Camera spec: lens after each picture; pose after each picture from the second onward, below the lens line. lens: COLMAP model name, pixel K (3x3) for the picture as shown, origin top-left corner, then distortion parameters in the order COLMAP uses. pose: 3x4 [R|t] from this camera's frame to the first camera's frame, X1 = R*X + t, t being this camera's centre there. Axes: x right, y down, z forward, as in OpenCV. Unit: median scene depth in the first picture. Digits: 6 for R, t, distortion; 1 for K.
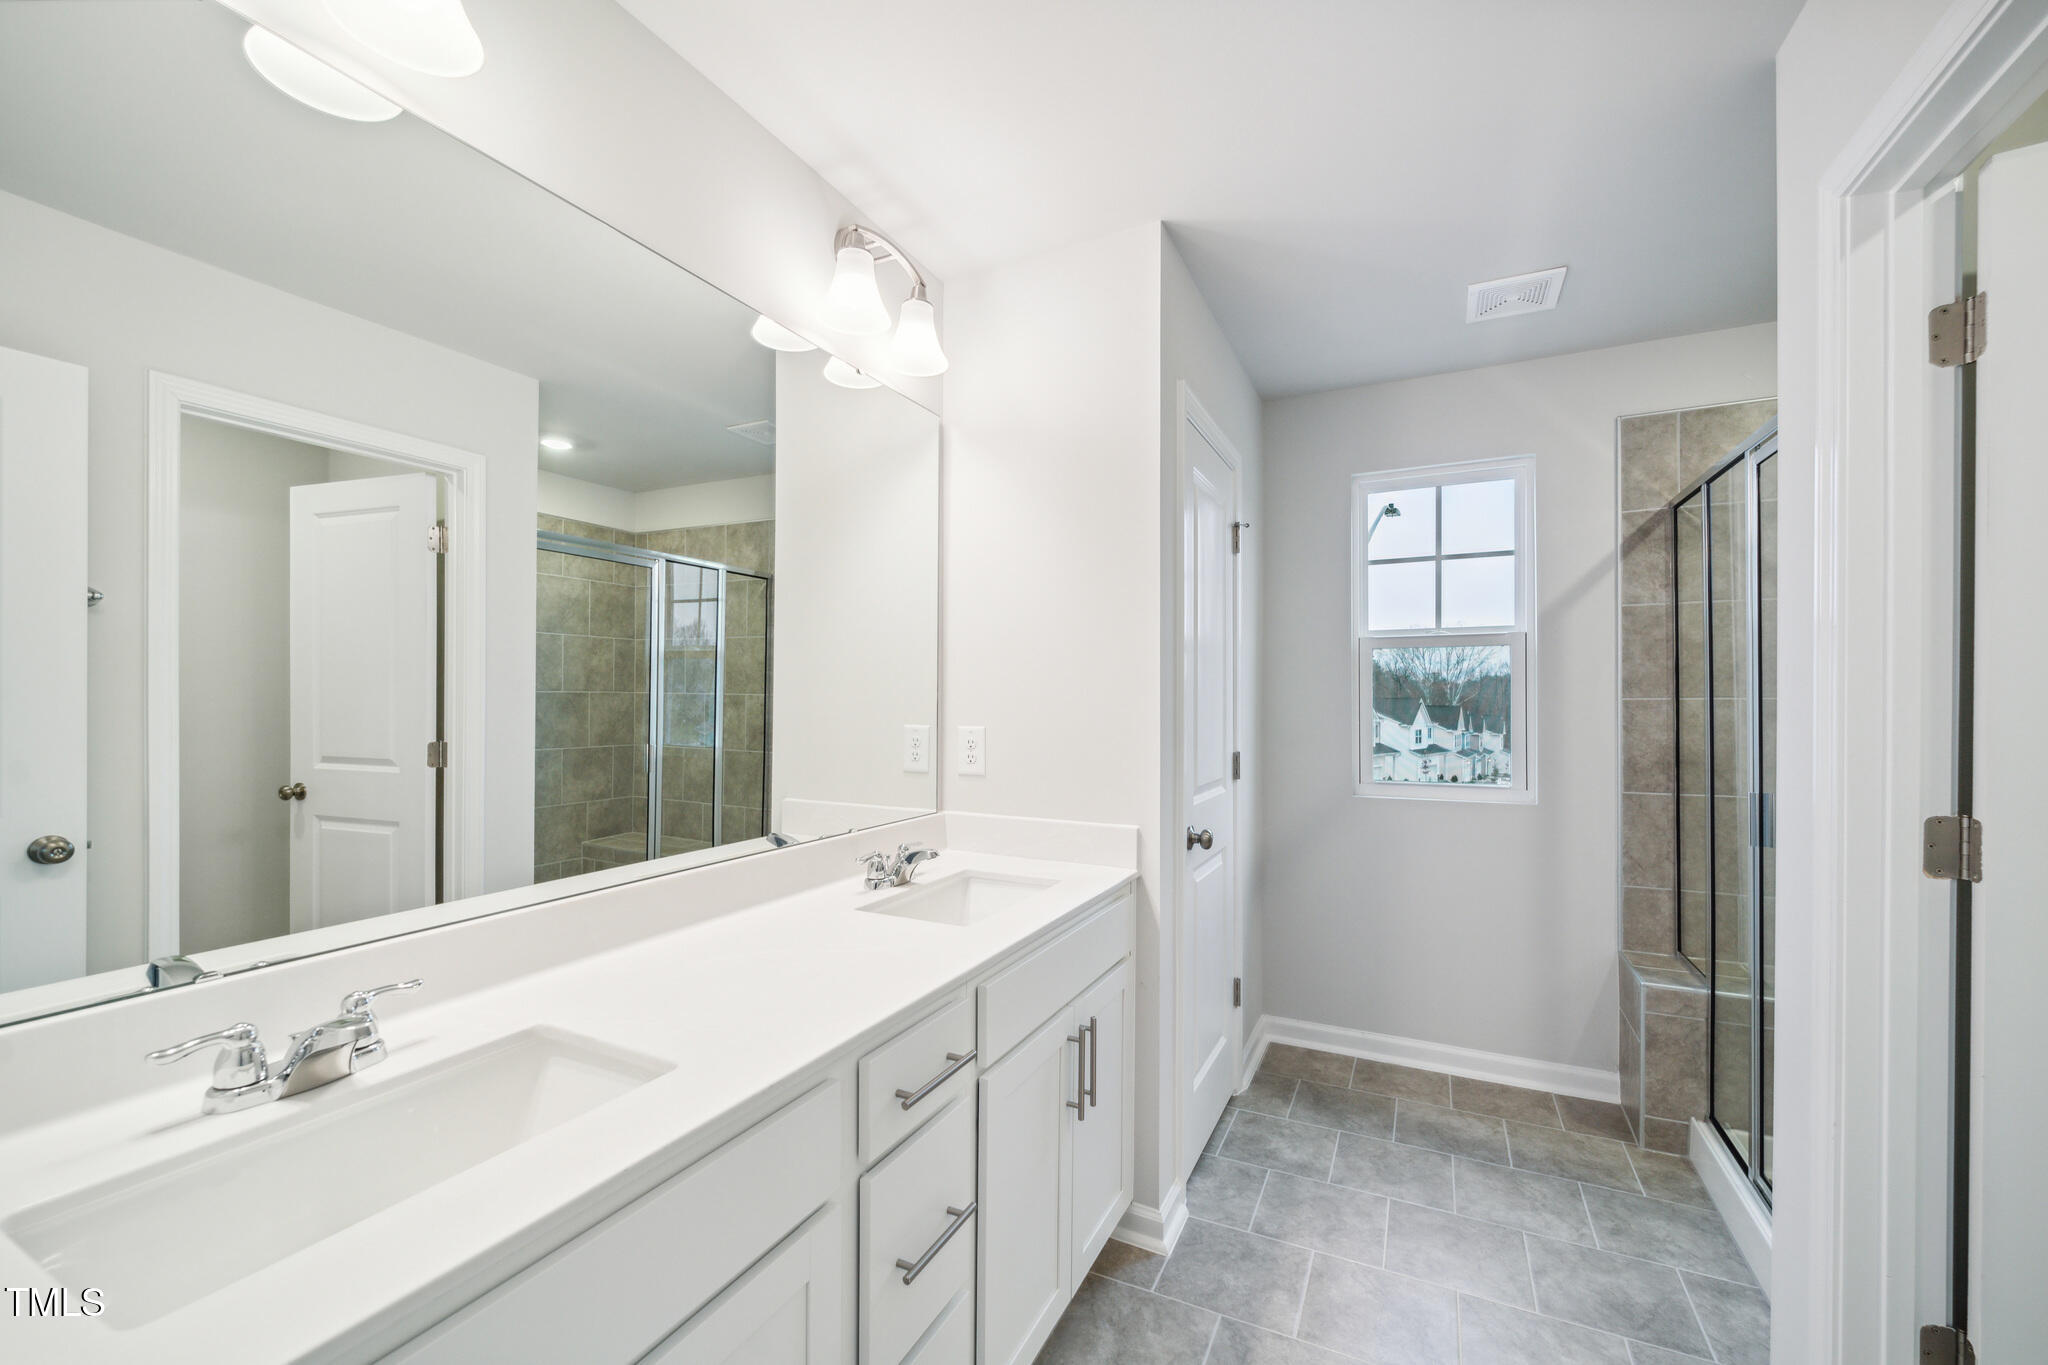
lens RADIAL K [[825.7, 0, 1020.9], [0, 825.7, 690.9], [0, 0, 1]] dist [0.002350, 0.000121]
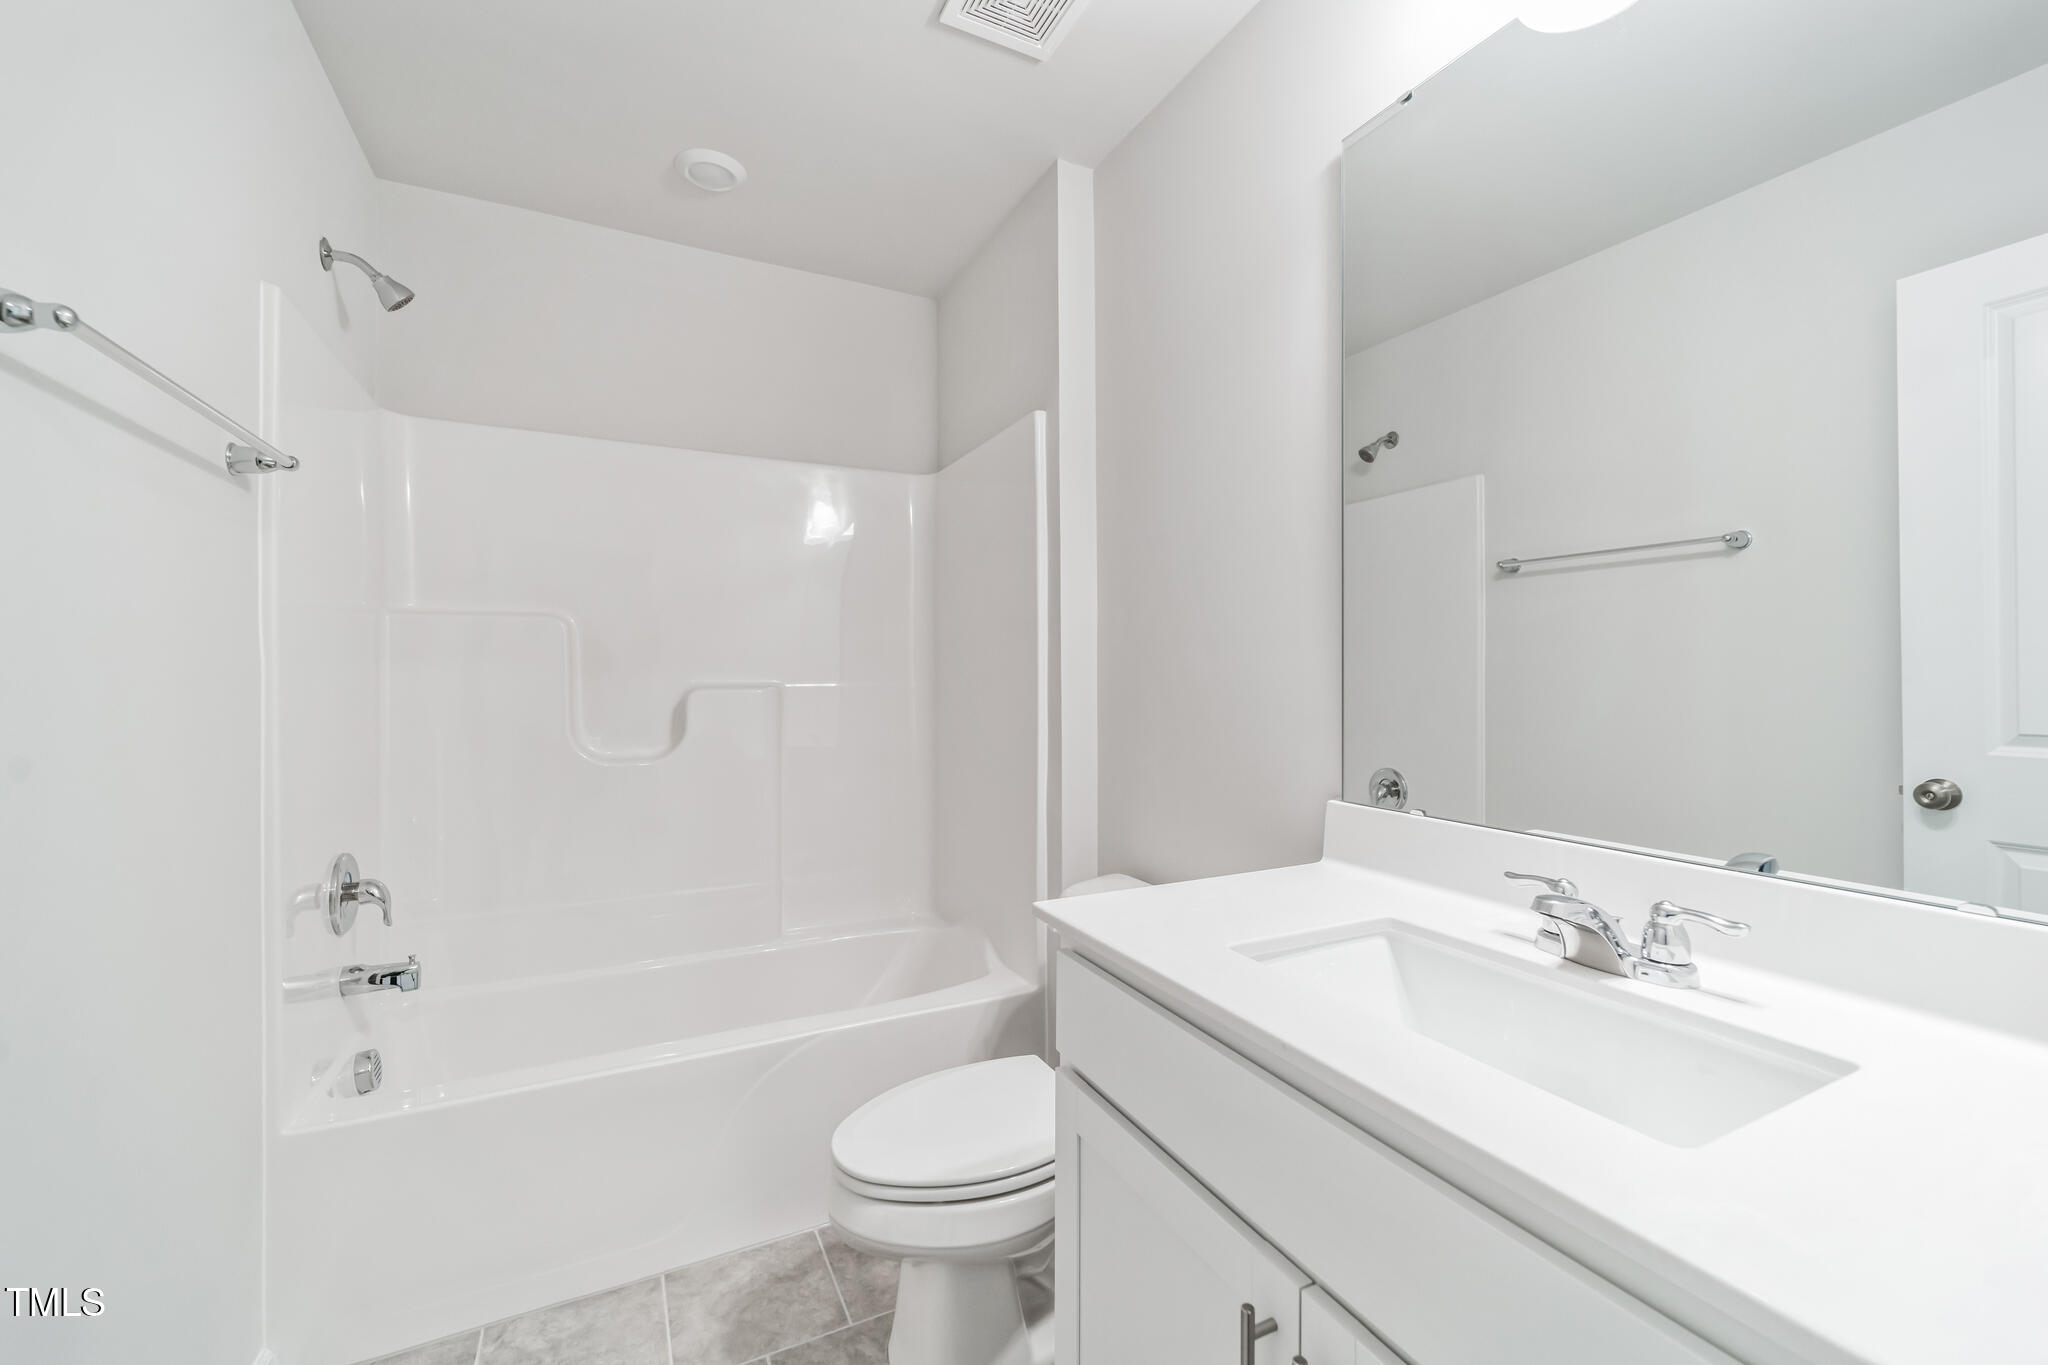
lens RADIAL K [[825.7, 0, 1025.7], [0, 825.7, 676.9], [0, 0, 1]] dist [0.002350, 0.000121]
pose [[-0.607782, 0.010943, -0.794028, 0.800593], [0.011721, 0.999920, 0.004809, 0.237123], [0.794017, -0.006384, -0.607862, 2.284275]]
